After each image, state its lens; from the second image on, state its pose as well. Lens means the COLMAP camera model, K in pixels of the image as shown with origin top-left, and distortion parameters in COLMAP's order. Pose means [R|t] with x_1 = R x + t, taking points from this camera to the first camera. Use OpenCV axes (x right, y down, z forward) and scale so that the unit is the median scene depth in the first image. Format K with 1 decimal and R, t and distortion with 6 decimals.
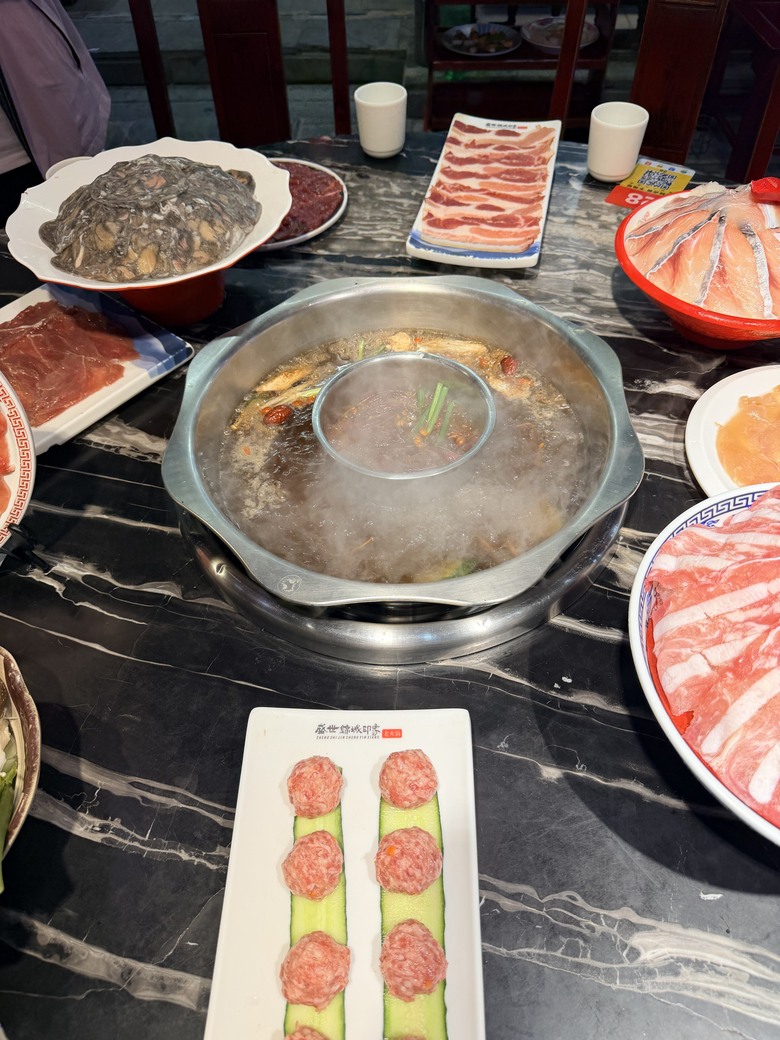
lens RADIAL K [[720.8, 0, 394.9], [0, 720.8, 527.1], [0, 0, 1]] dist [-0.034774, 0.005535]
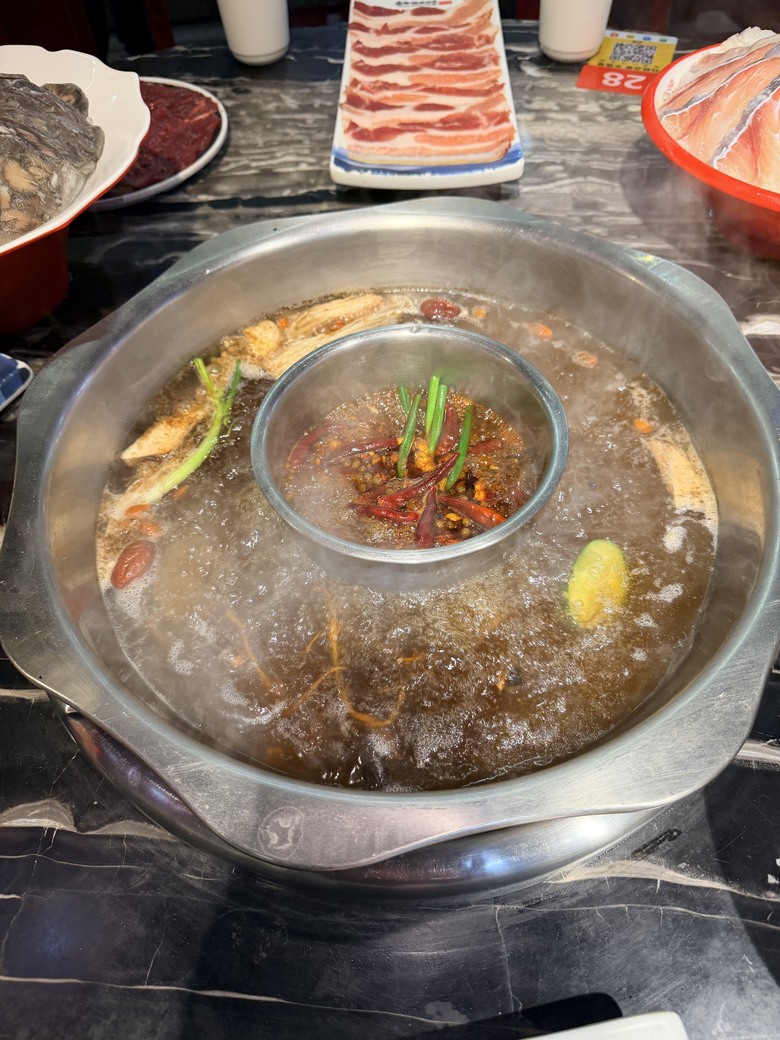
lens RADIAL K [[720.8, 0, 385.4], [0, 720.8, 509.4], [0, 0, 1]] dist [-0.034774, 0.005535]
pose [[0.980618, -0.163296, 0.108274, -0.055494], [0.160119, 0.986386, 0.037472, -0.087039], [-0.112919, -0.019409, 0.993415, 0.295925]]
